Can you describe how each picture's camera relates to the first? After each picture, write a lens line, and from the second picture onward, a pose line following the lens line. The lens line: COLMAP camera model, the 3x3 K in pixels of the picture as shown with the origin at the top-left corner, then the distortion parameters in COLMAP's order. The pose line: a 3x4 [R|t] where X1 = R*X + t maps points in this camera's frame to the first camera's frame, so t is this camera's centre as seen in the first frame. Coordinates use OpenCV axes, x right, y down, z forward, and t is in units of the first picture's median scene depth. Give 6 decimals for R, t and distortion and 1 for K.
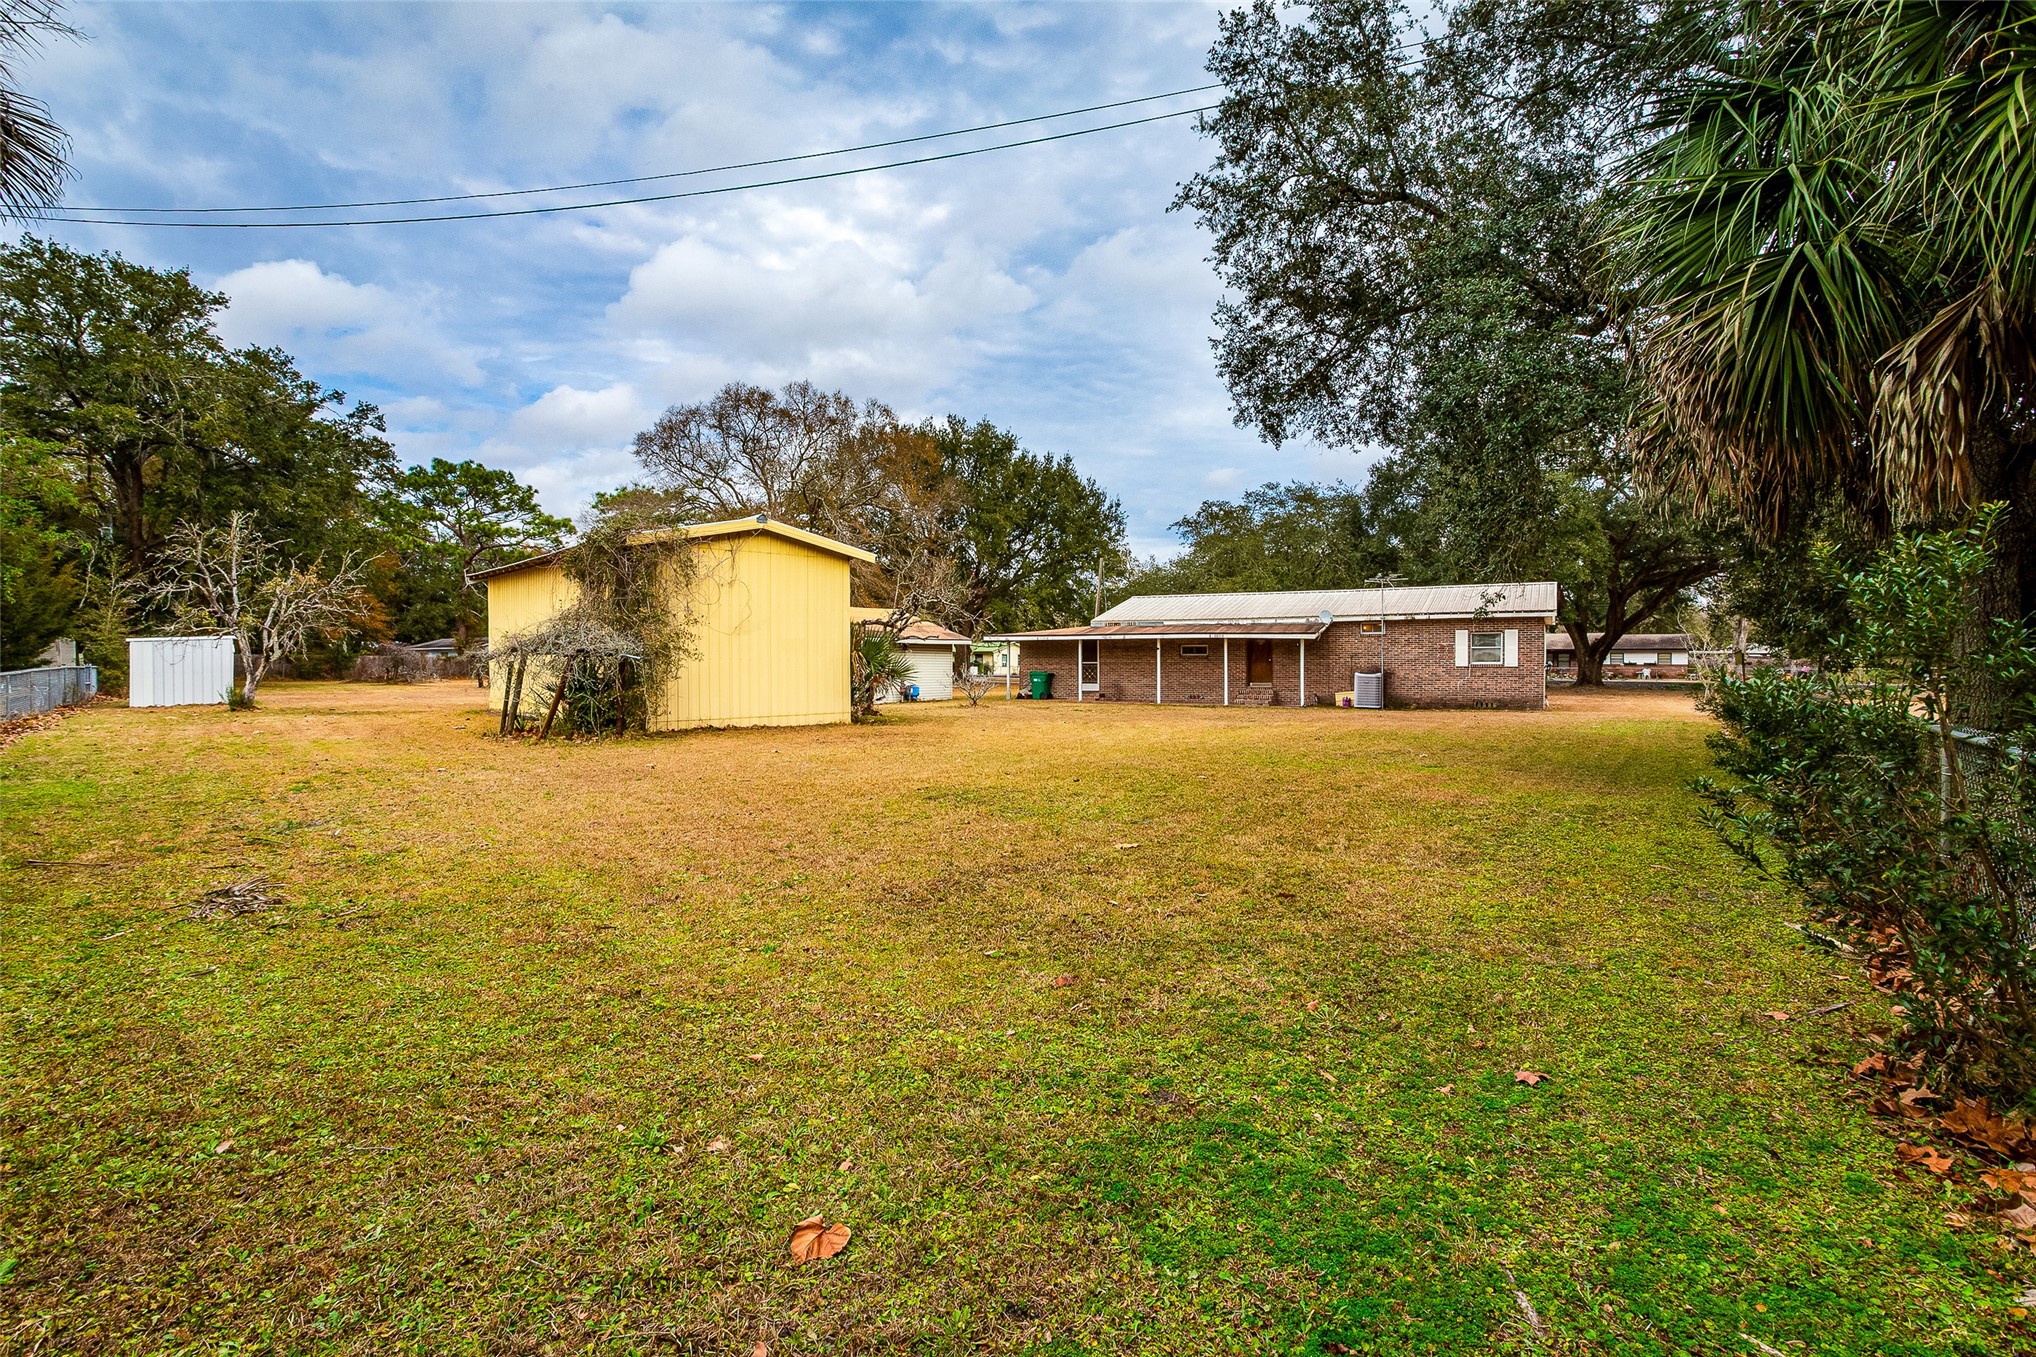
lens RADIAL K [[1007.6, 0, 1018.0], [0, 1007.6, 678.5], [0, 0, 1]] dist [-0.042560, 0.000008]
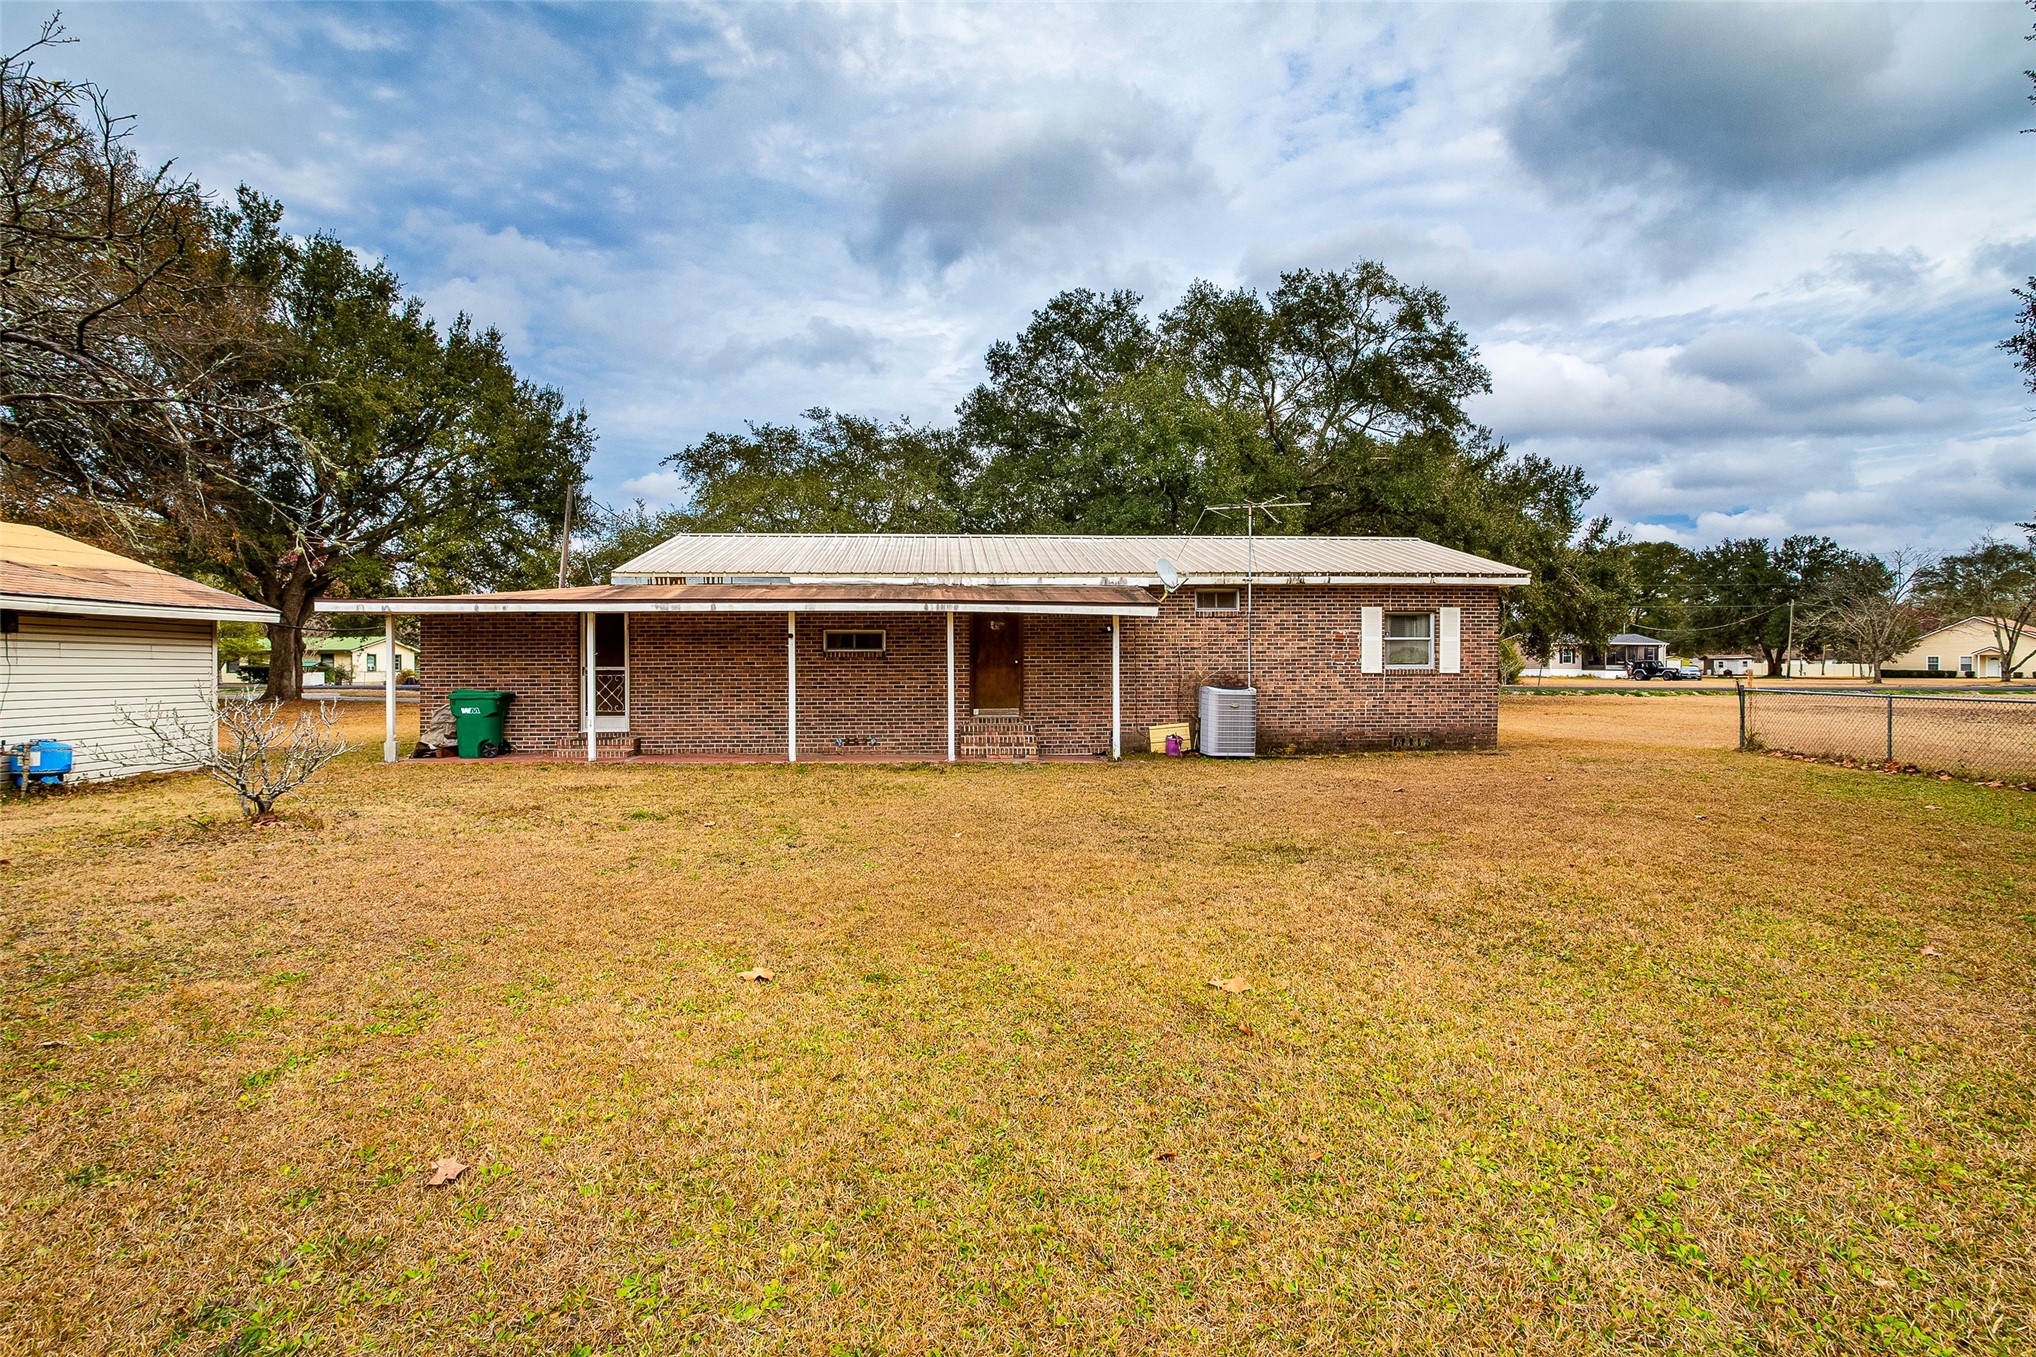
lens RADIAL K [[1007.6, 0, 1018.0], [0, 1007.6, 678.5], [0, 0, 1]] dist [-0.042560, 0.000008]
pose [[0.843259, -0.009071, 0.537431, -0.011452], [0.010204, 0.999948, 0.000866, -0.010309], [-0.537410, 0.004754, 0.843308, 0.563520]]
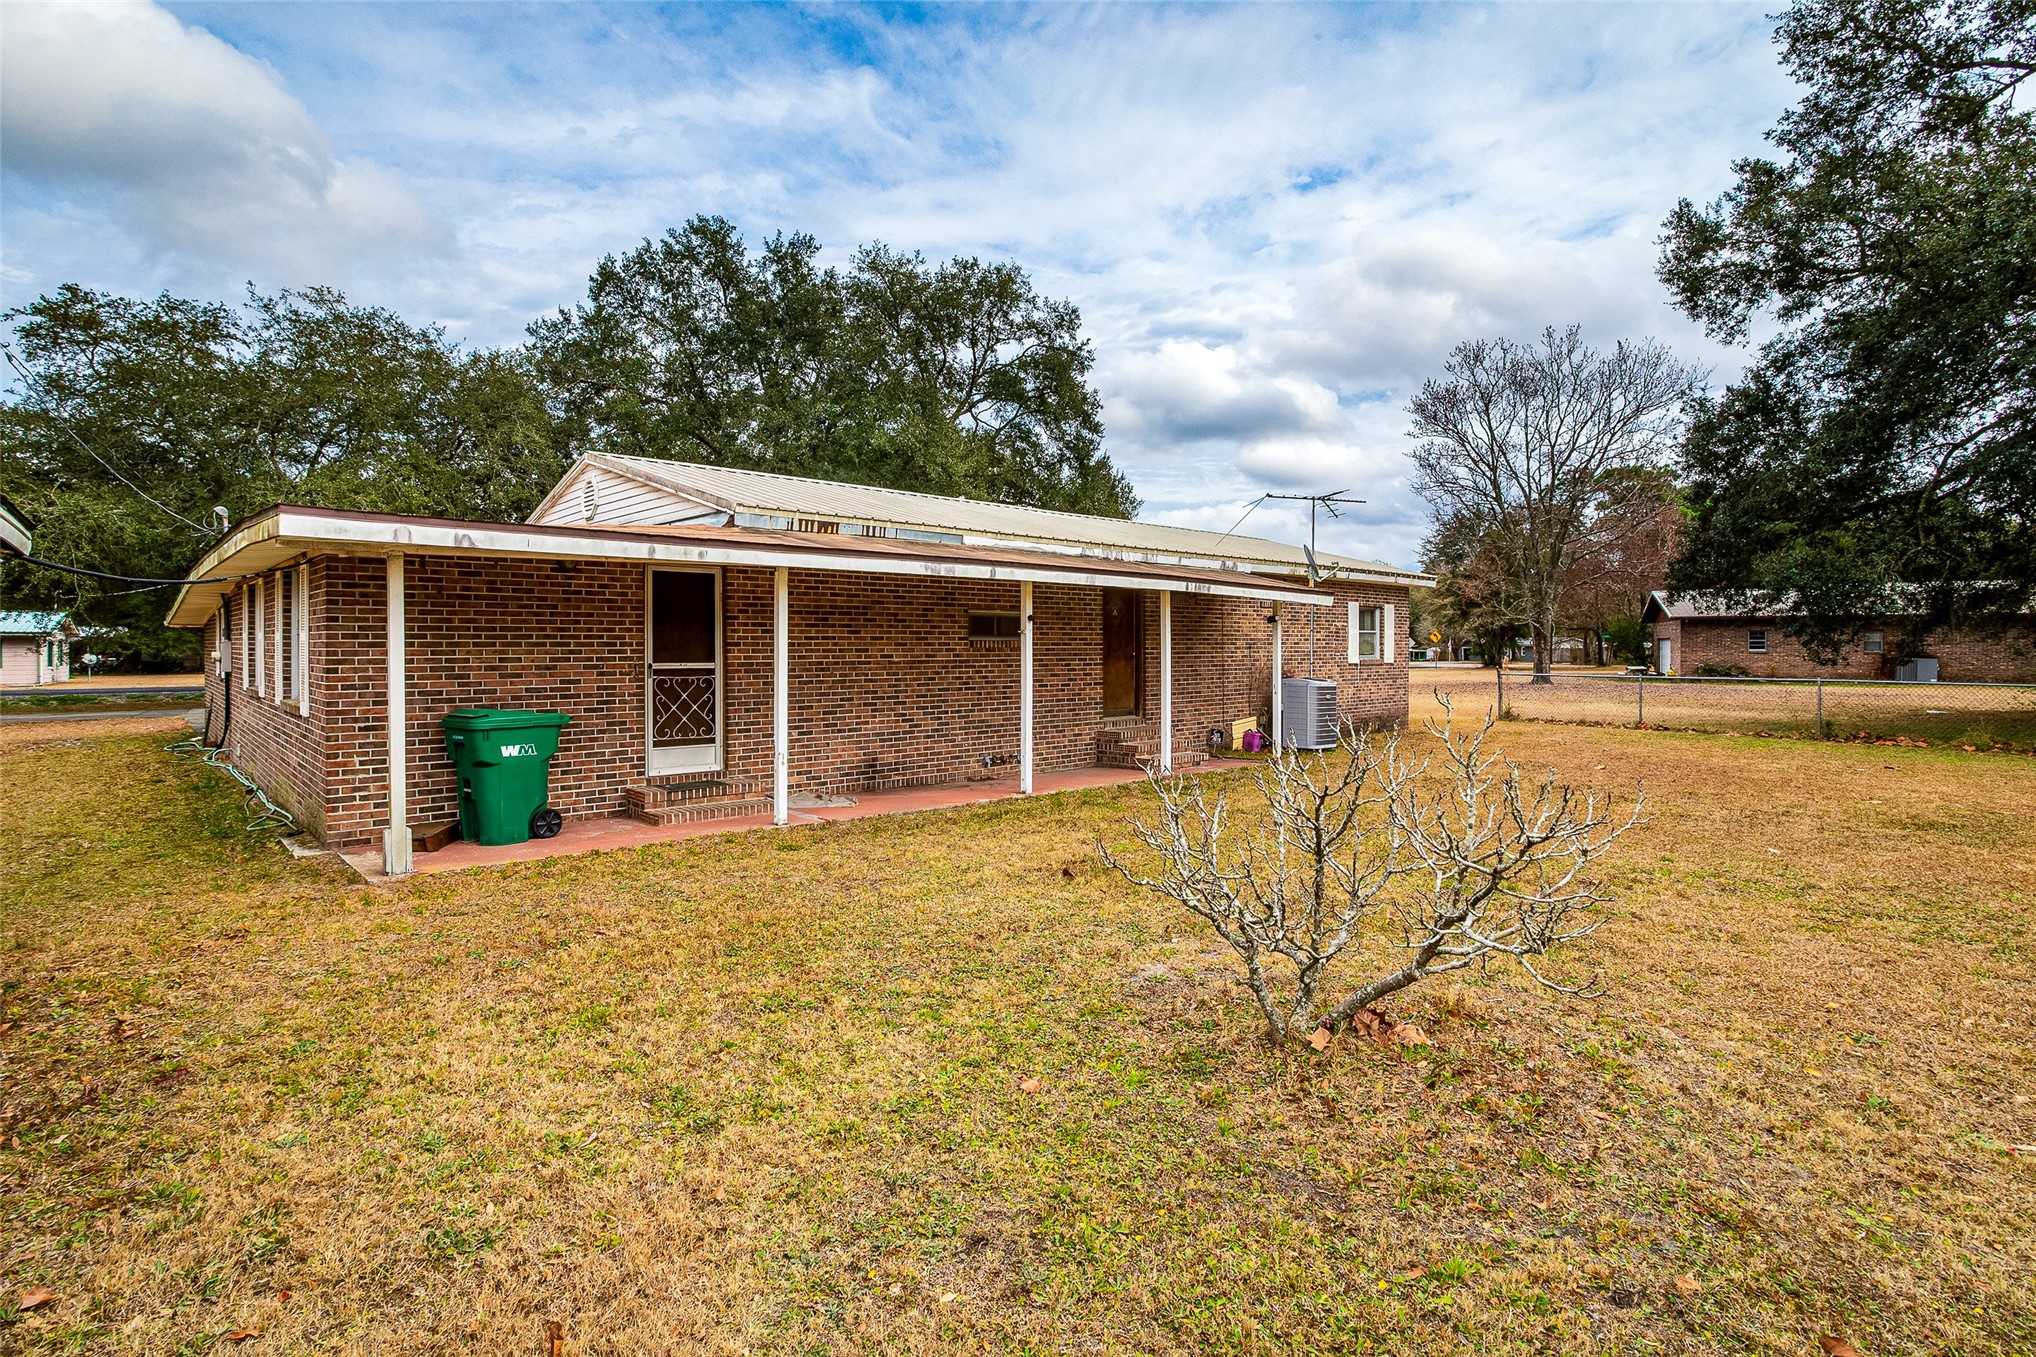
lens RADIAL K [[970.7, 0, 967.7], [0, 970.7, 678.7], [0, 0, 1]] dist [0.000180, 0.000415]
pose [[0.332070, -0.028419, 0.942826, -0.147945], [0.015165, 0.999578, 0.024788, -0.018341], [-0.943133, 0.006067, 0.332361, 0.895190]]
